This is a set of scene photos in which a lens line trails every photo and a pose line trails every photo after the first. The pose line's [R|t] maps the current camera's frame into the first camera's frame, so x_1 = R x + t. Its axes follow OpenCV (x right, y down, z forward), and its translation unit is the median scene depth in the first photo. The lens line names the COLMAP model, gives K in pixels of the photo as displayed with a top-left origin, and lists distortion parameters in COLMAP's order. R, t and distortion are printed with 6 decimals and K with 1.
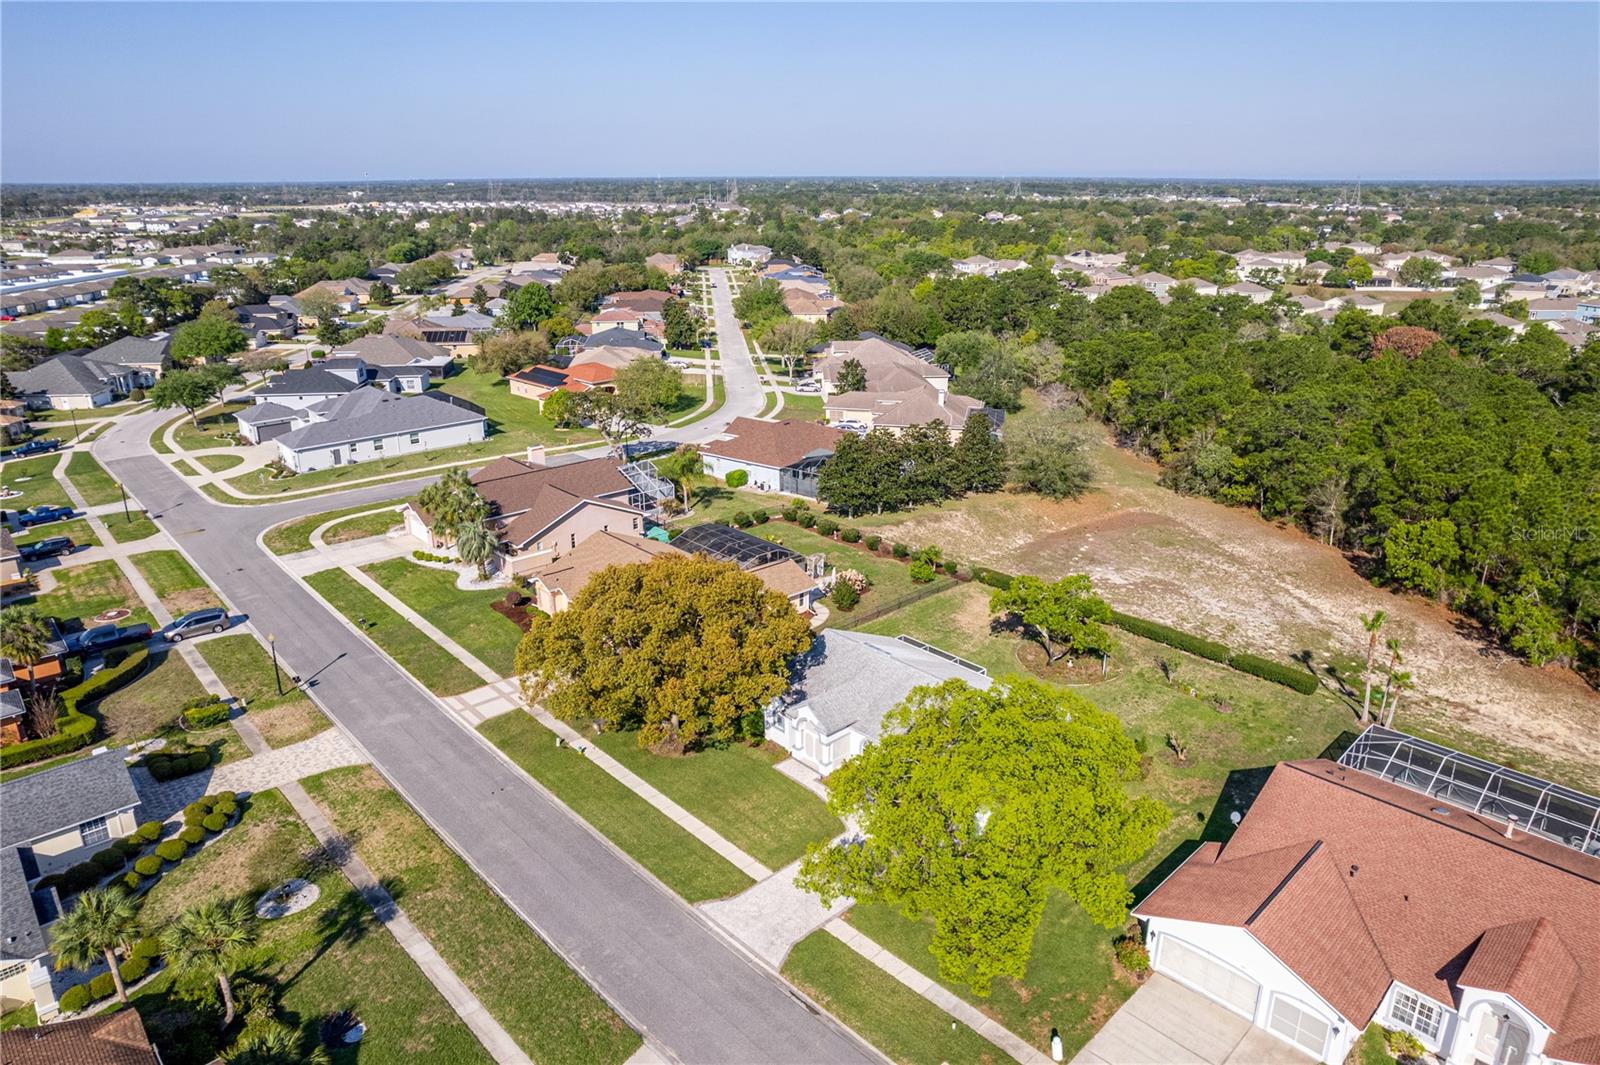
lens RADIAL K [[1042.3, 0, 800.0], [0, 1042.3, 532.5], [0, 0, 1]] dist [-0.079318, 0.081648]
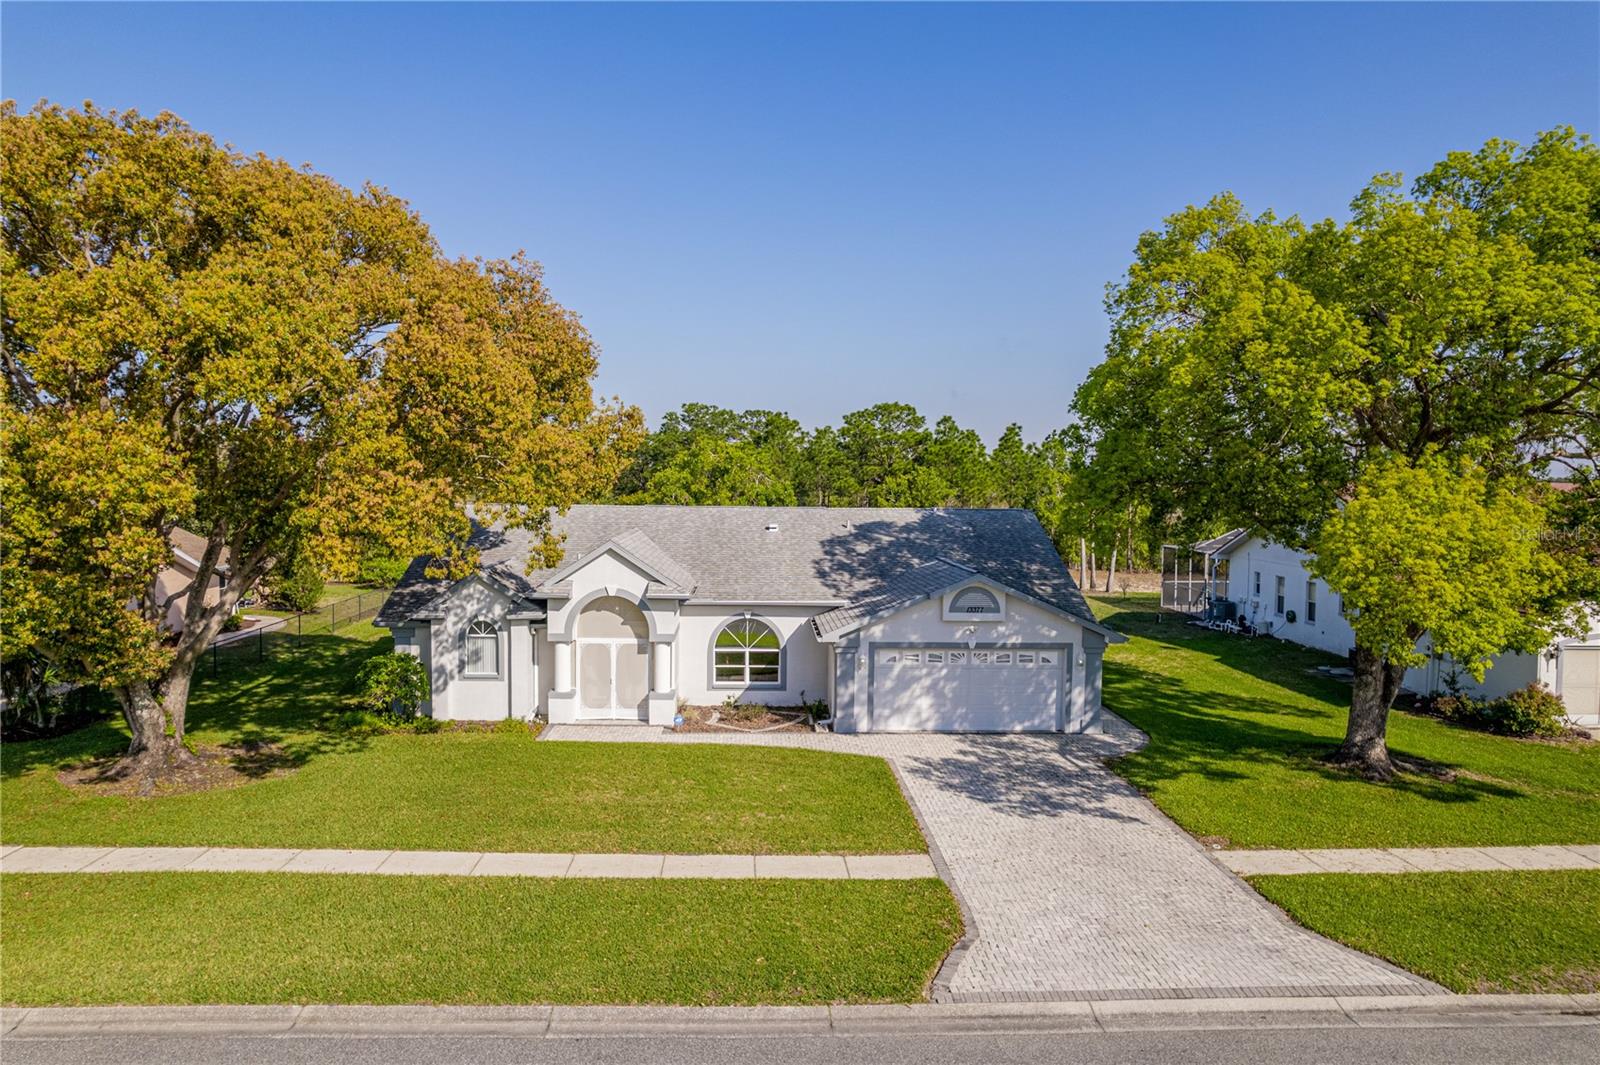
lens RADIAL K [[1025.9, 0, 797.9], [0, 1025.9, 578.0], [0, 0, 1]] dist [-0.013232, -0.000403]
pose [[0.645021, -0.066420, 0.761273, -0.149634], [0.242115, 0.962654, -0.121152, 0.149176], [-0.724796, 0.262461, 0.637013, 0.435680]]
